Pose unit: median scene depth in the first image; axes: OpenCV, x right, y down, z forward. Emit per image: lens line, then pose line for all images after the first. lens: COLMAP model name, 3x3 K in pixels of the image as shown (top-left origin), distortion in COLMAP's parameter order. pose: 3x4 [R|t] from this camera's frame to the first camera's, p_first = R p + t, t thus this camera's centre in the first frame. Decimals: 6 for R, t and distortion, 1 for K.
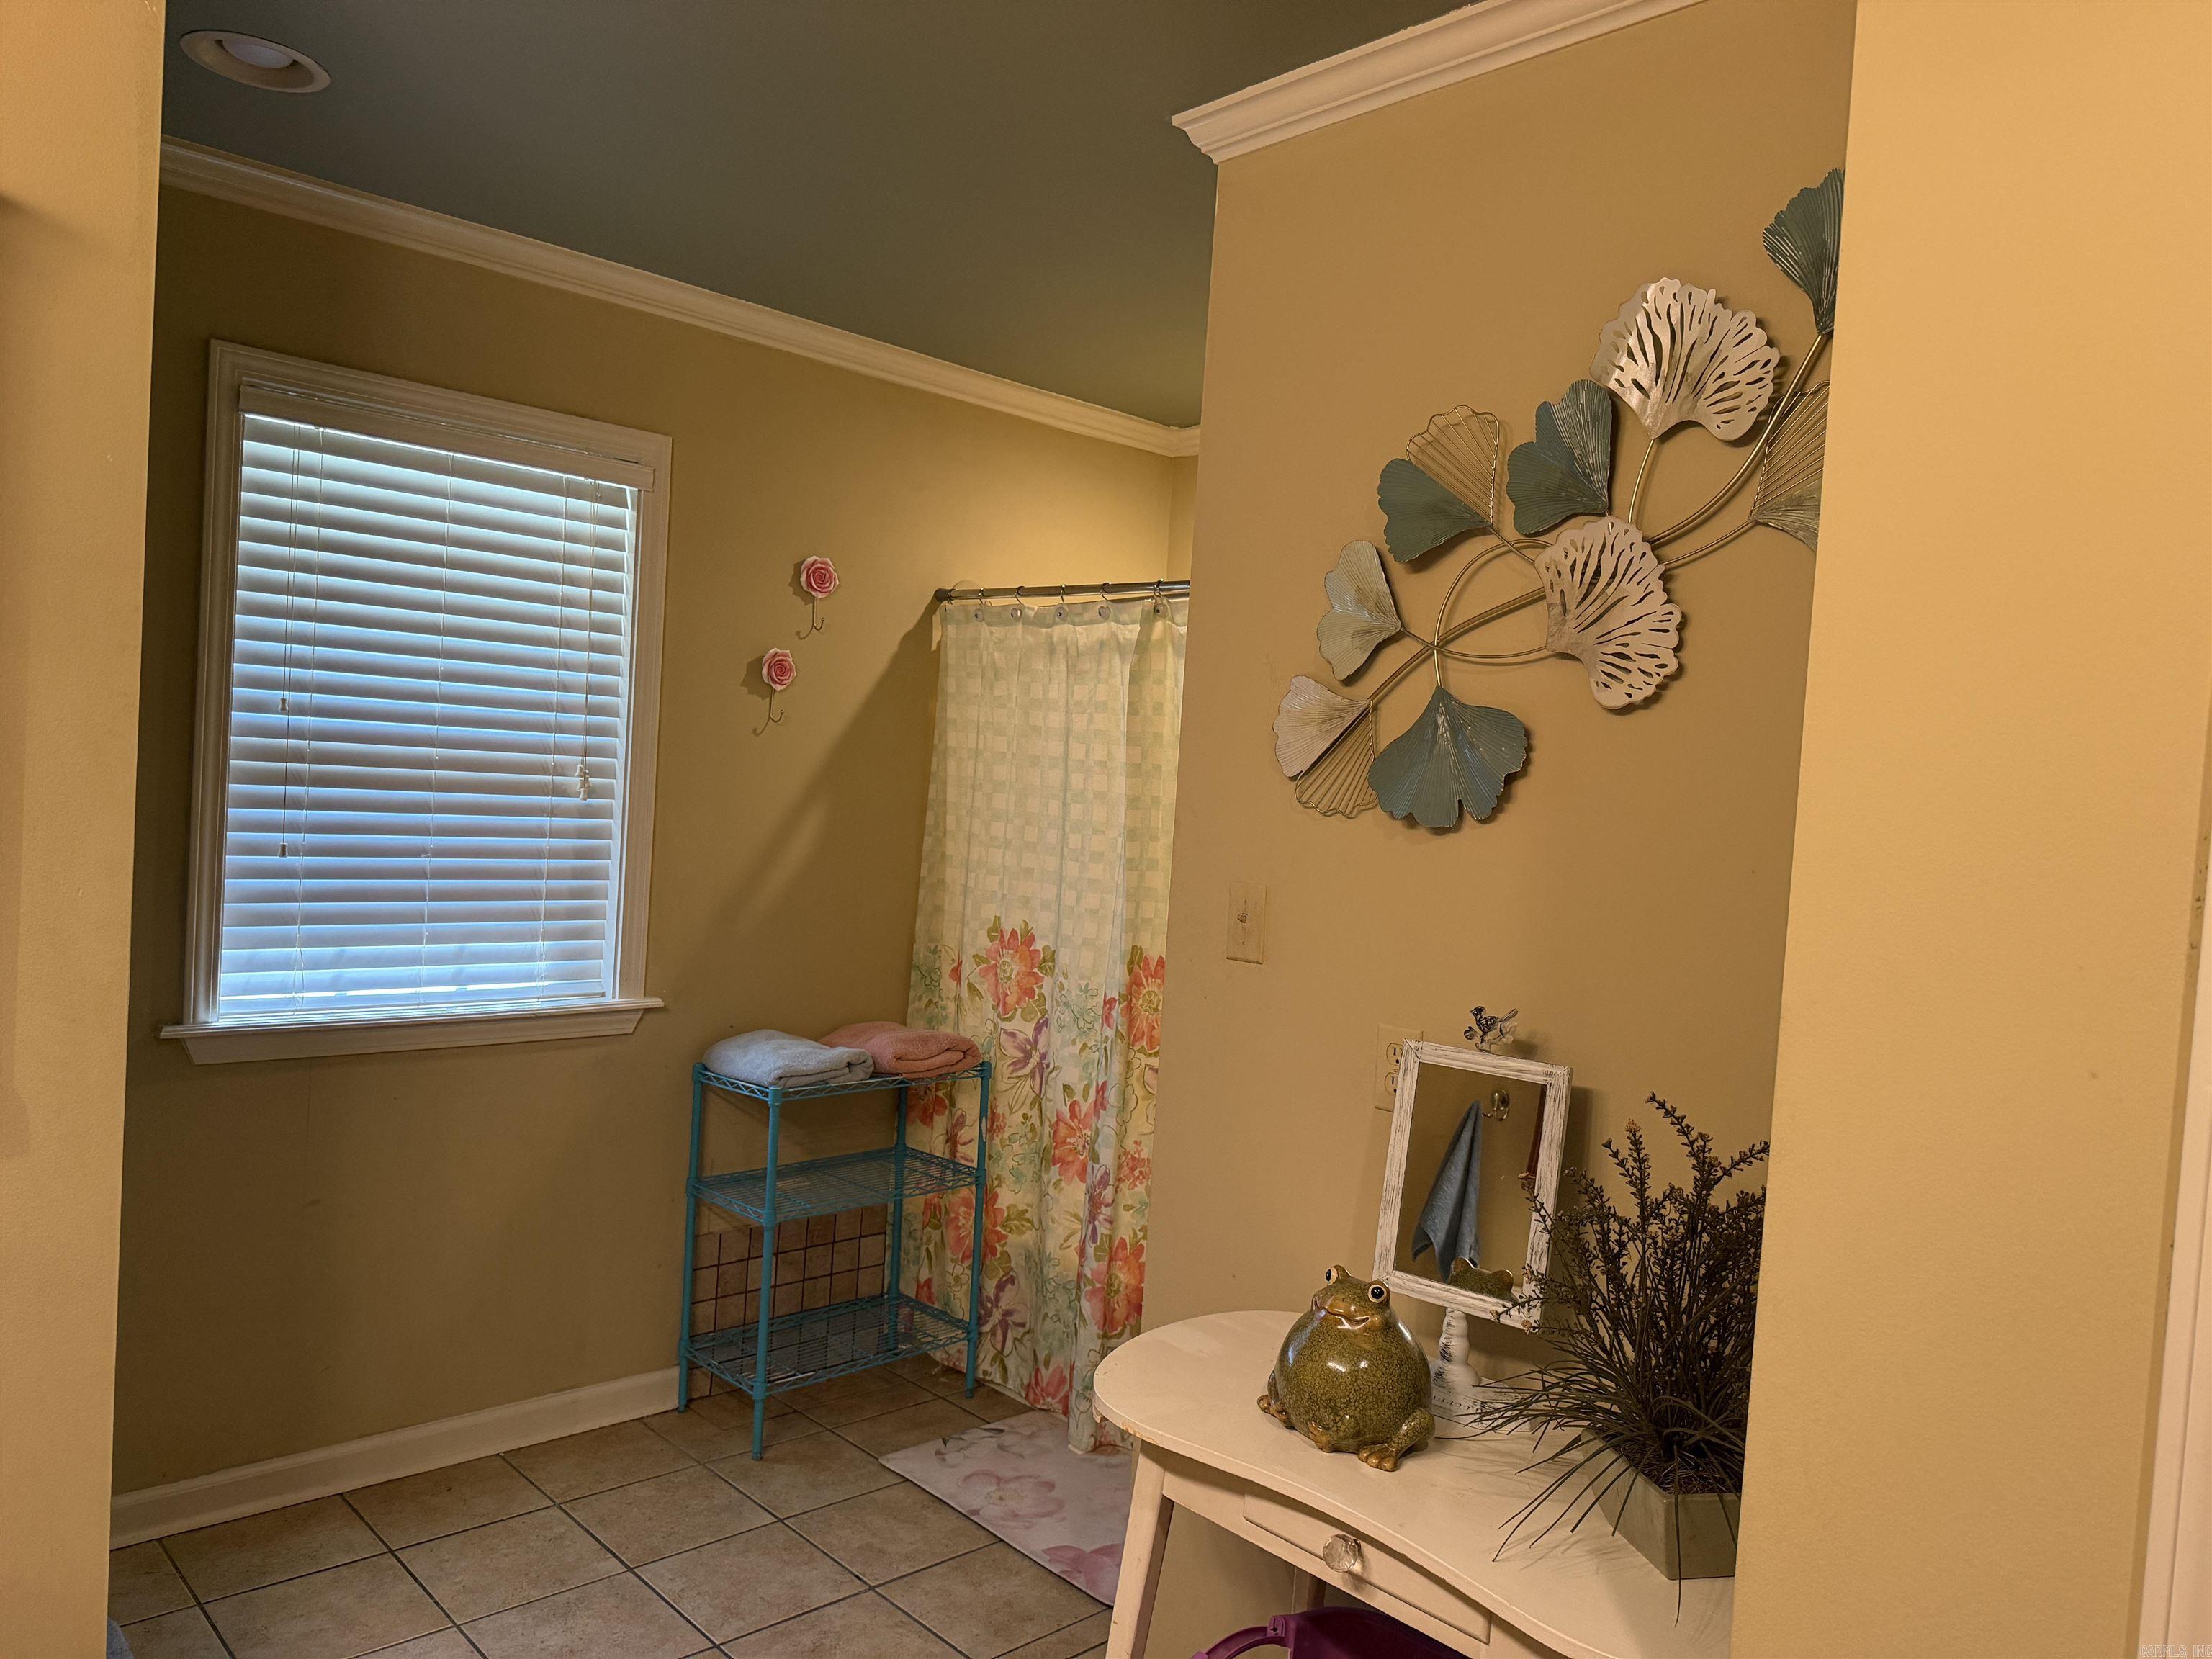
lens RADIAL K [[1548.1, 0, 1105.7], [0, 1548.1, 835.8], [0, 0, 1]] dist [0.055773, -0.075969]
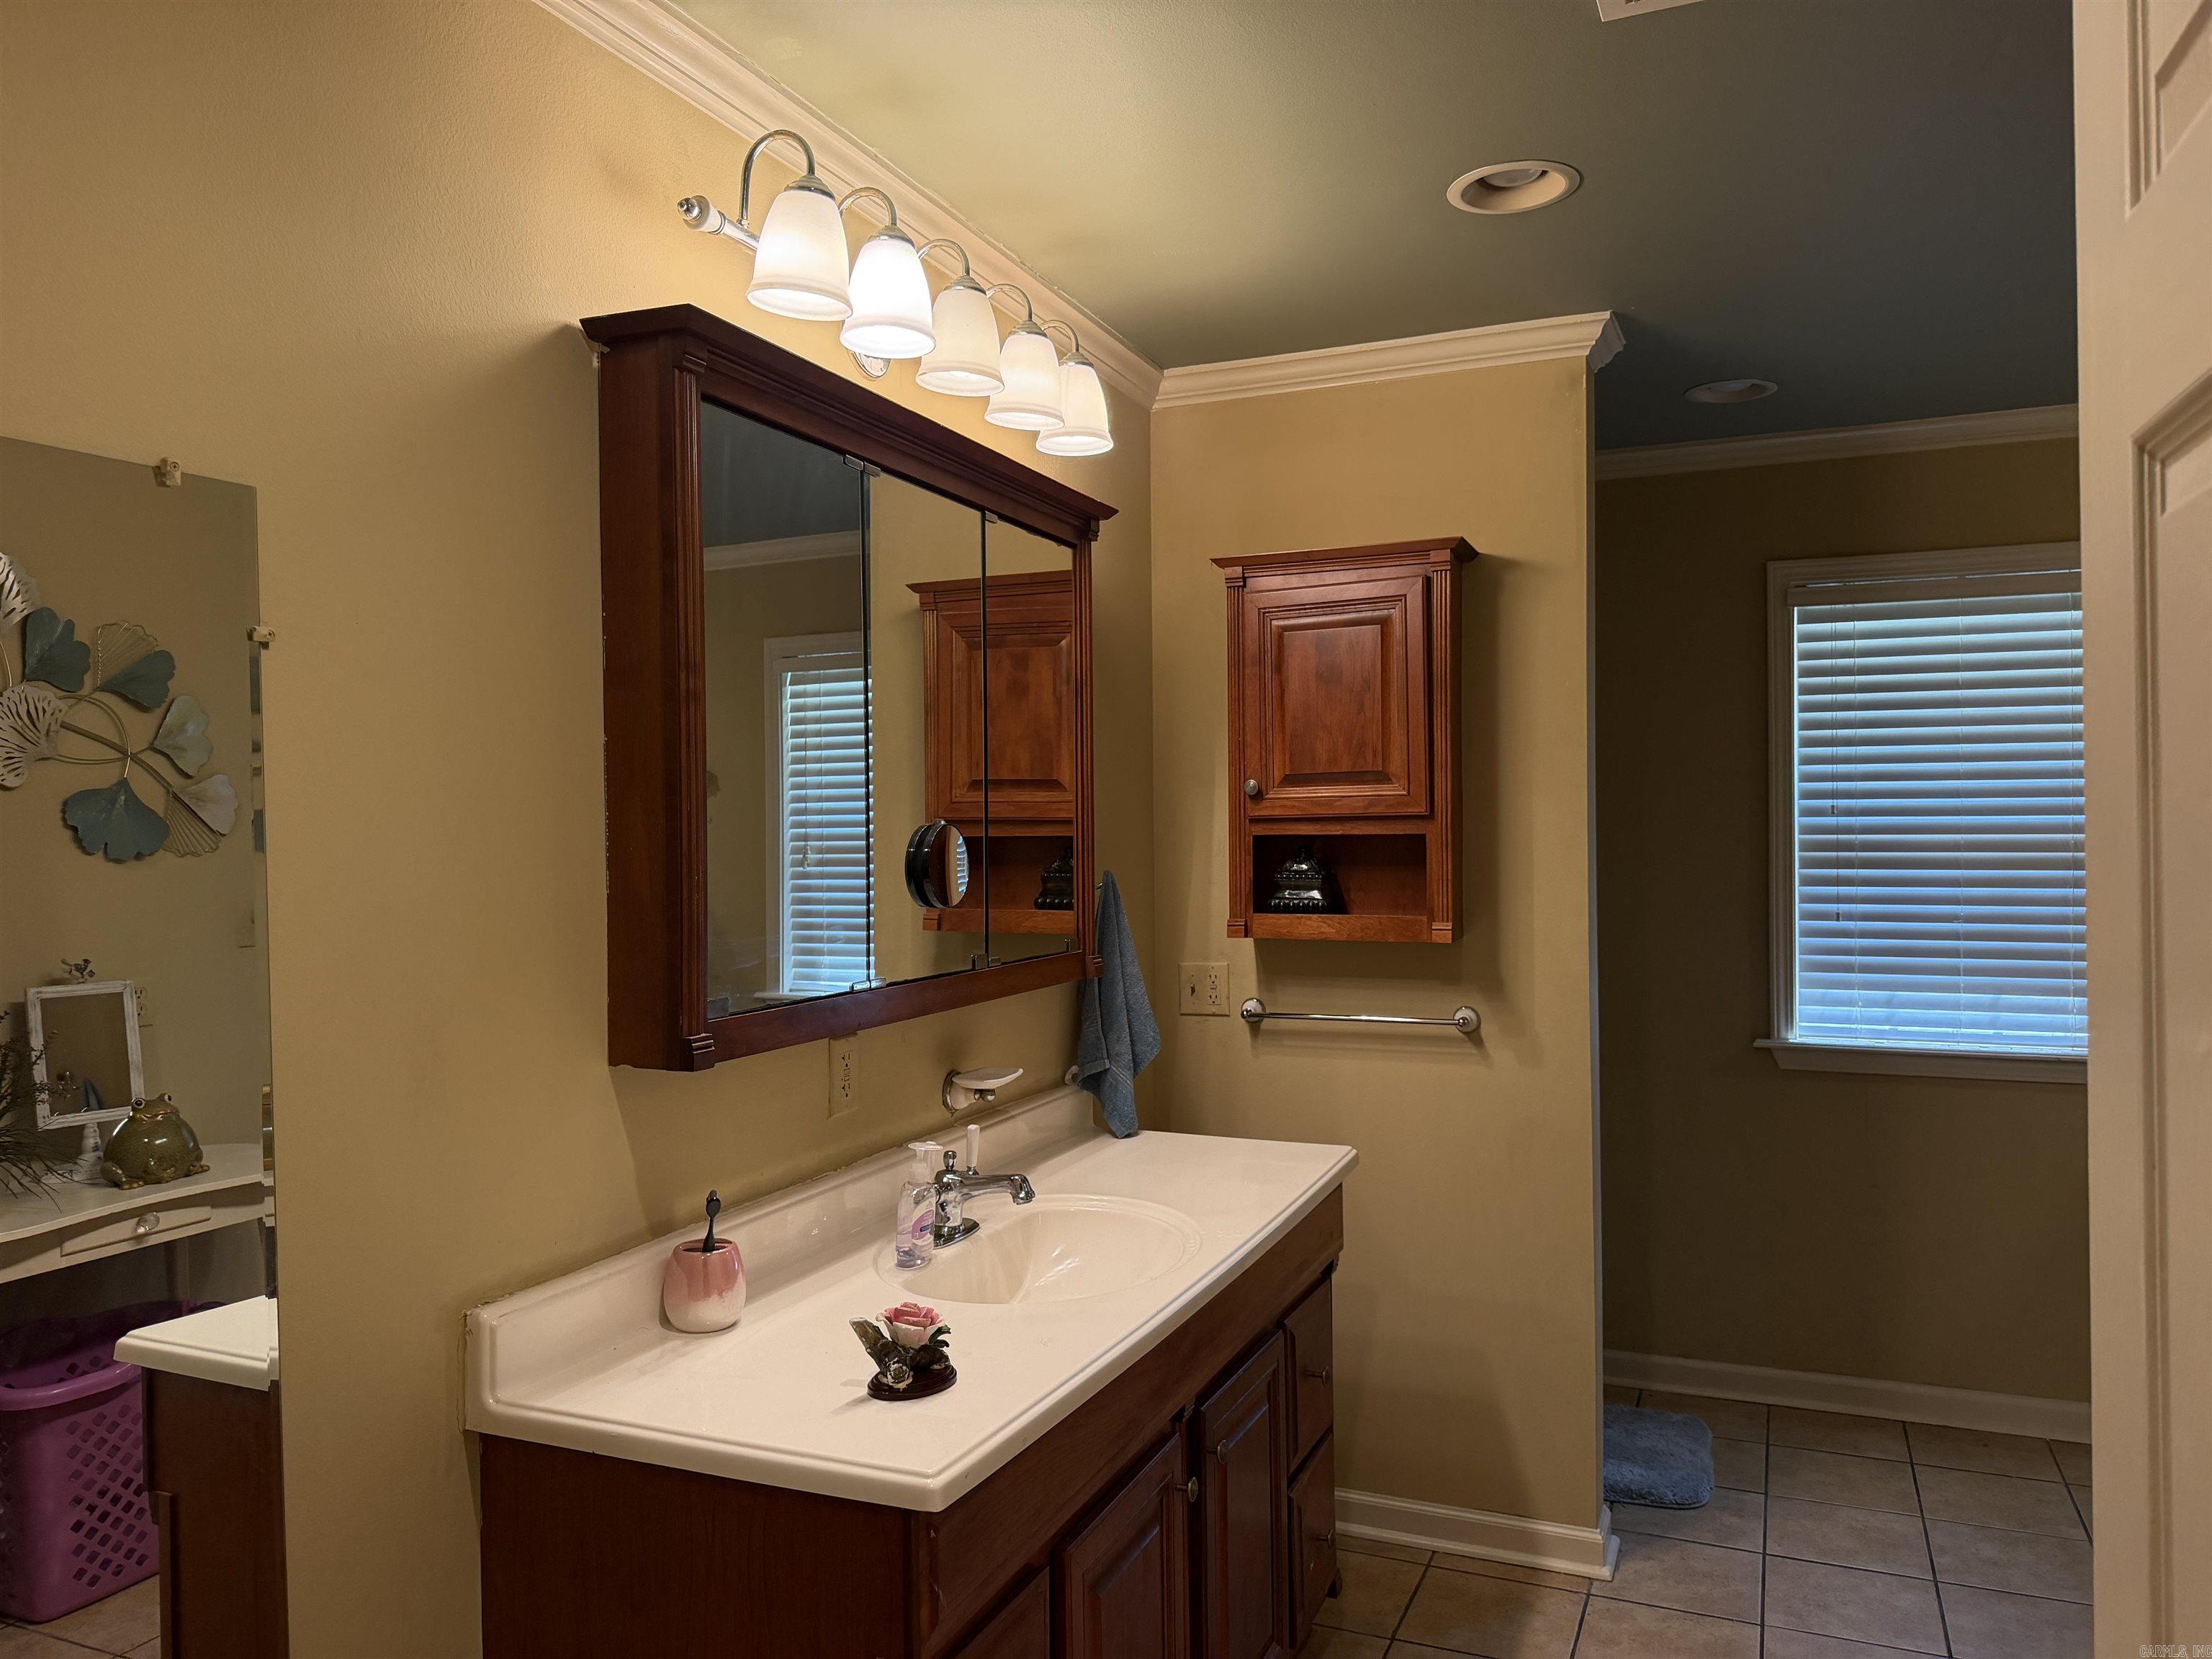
lens RADIAL K [[1548.1, 0, 1102.4], [0, 1548.1, 830.7], [0, 0, 1]] dist [0.055773, -0.075969]
pose [[0.394276, -0.063464, -0.916798, 0.466095], [-0.000191, 0.997607, -0.069140, 0.028626], [0.918992, 0.027435, 0.393321, -0.120236]]
